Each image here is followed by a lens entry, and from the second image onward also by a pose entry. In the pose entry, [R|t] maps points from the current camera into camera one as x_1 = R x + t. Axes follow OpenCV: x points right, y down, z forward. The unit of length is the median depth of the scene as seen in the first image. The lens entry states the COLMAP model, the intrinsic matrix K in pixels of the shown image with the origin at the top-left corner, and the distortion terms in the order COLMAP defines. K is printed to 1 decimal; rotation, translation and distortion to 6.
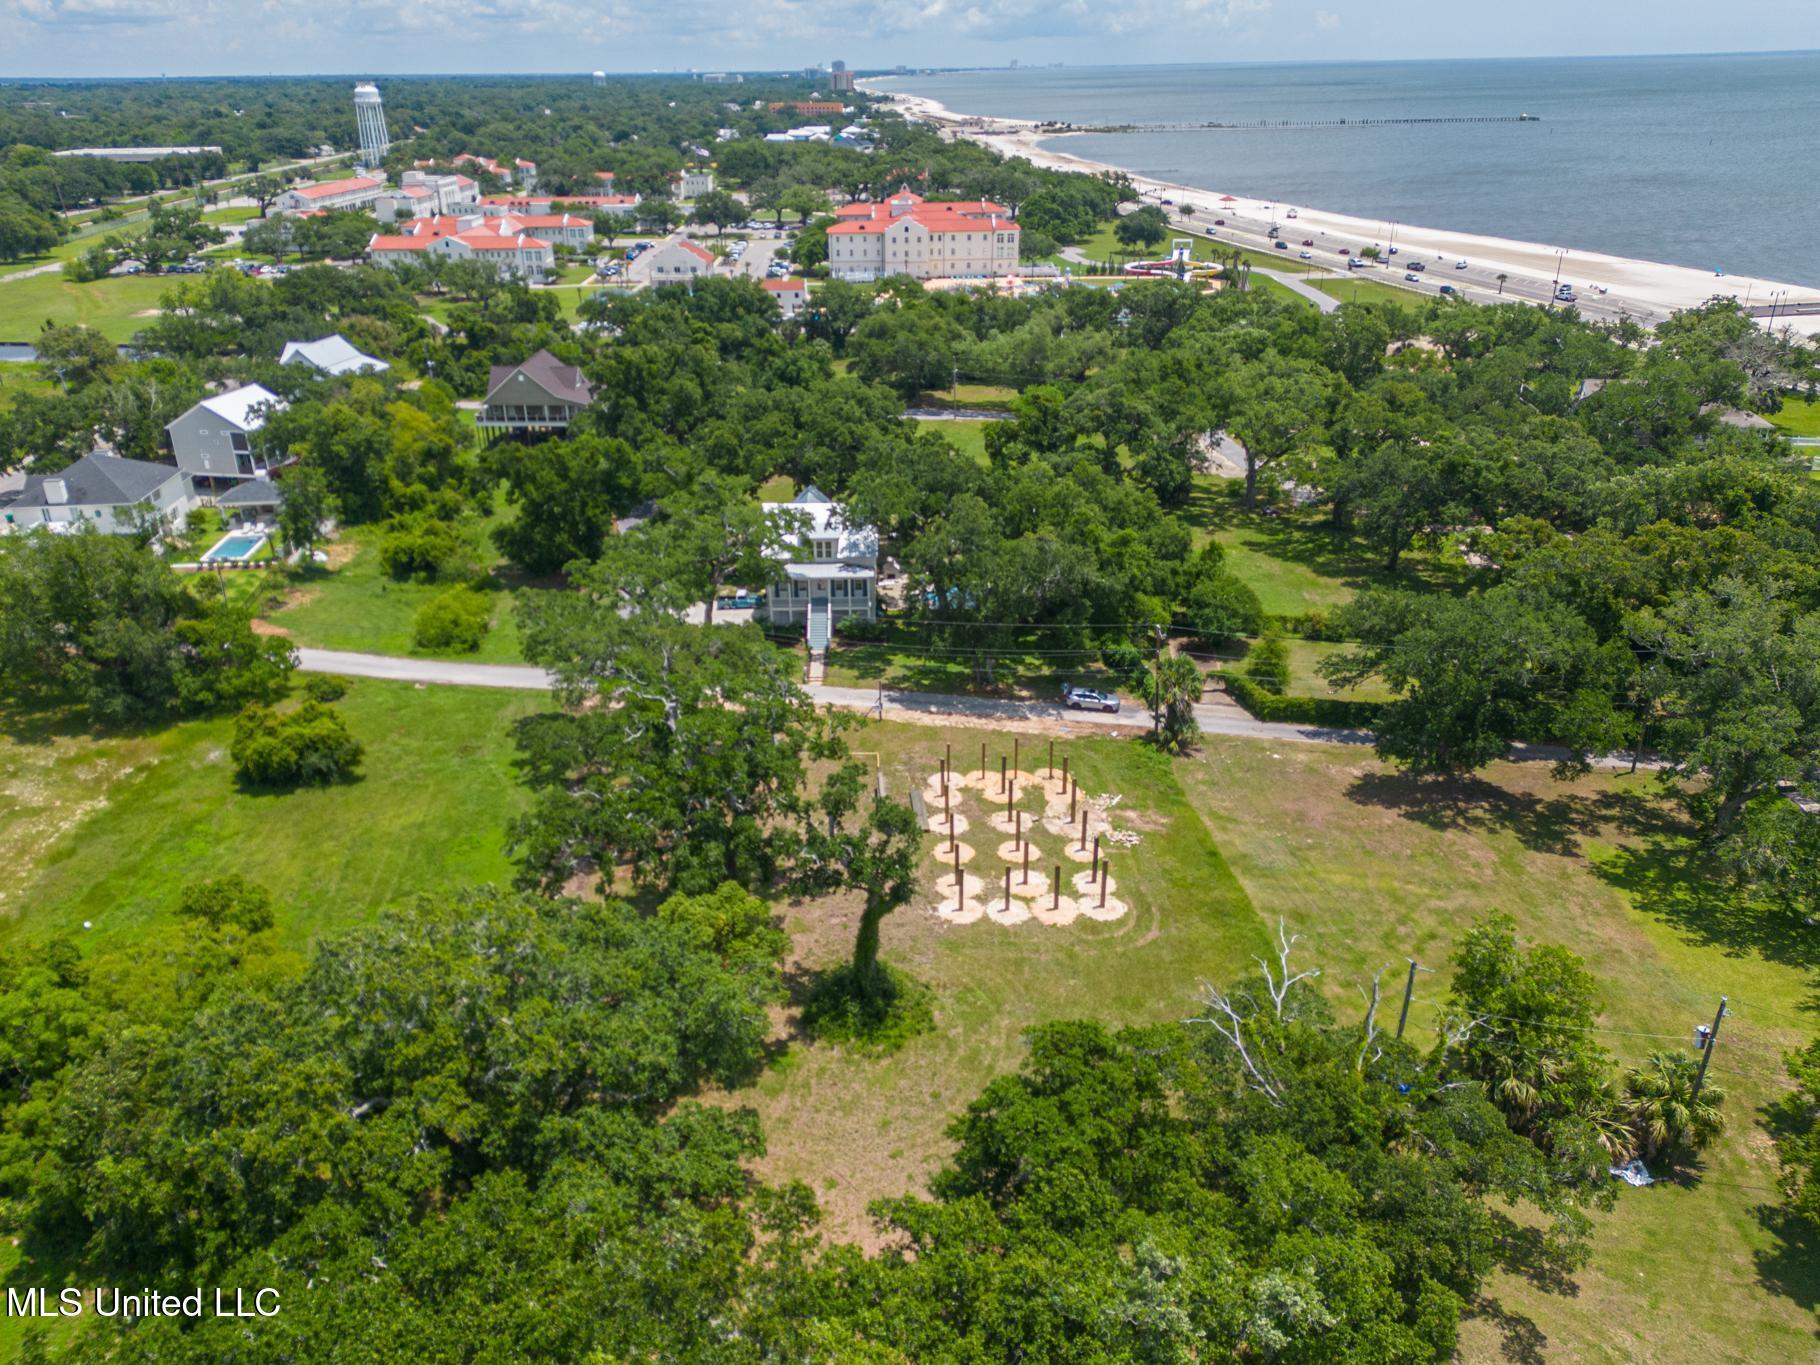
lens RADIAL K [[1348.2, 0, 881.7], [0, 1348.2, 752.8], [0, 0, 1]] dist [0.105551, -0.111028]
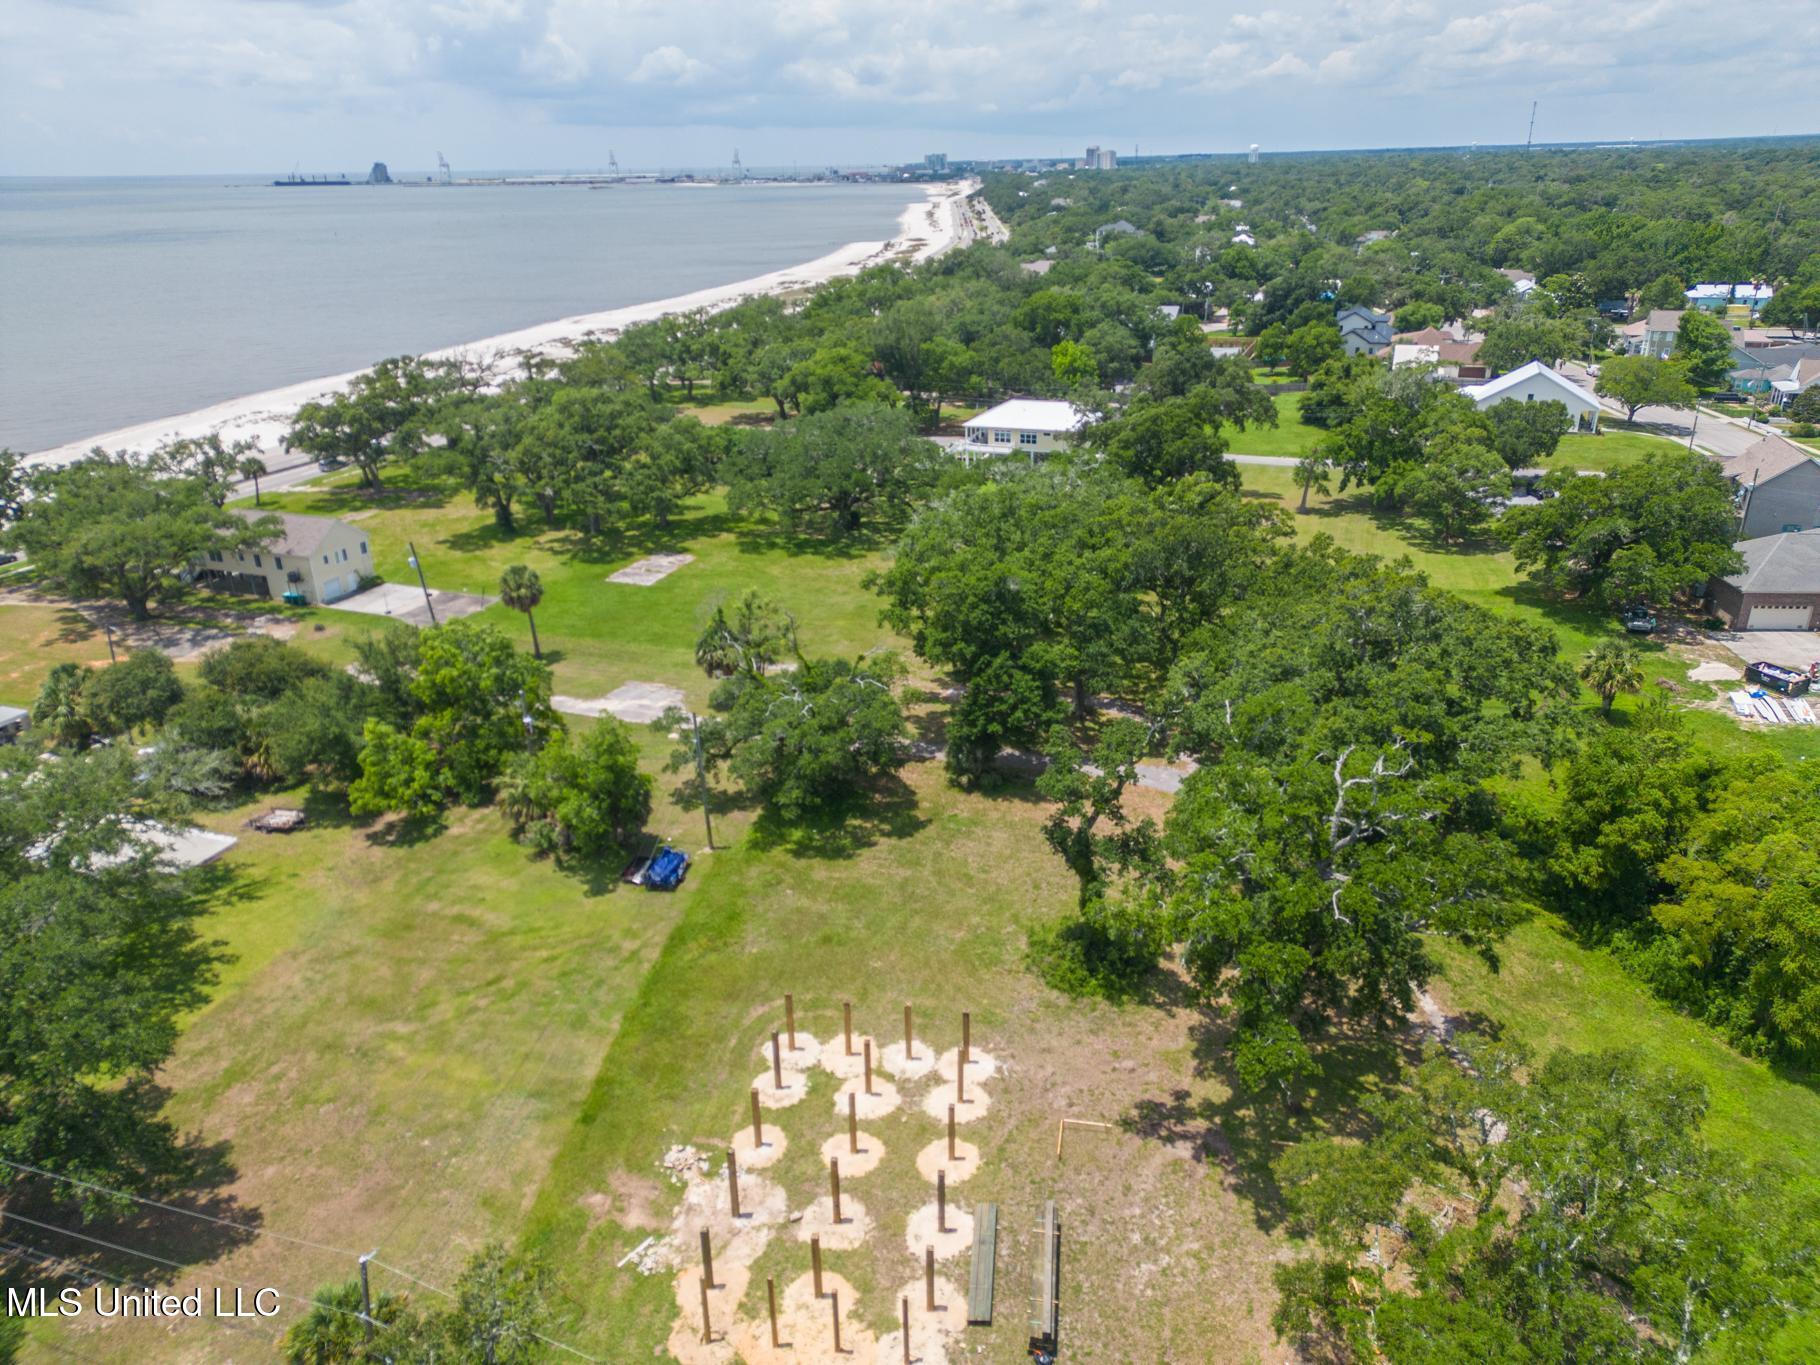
lens RADIAL K [[1266.6, 0, 910.0], [0, 1266.6, 682.5], [0, 0, 1]] dist [0.092911, -0.093527]
pose [[-0.985150, -0.031602, 0.168760, -0.018772], [0.108171, 0.649070, 0.752999, -0.400028], [-0.133333, 0.760072, -0.636014, 0.882336]]
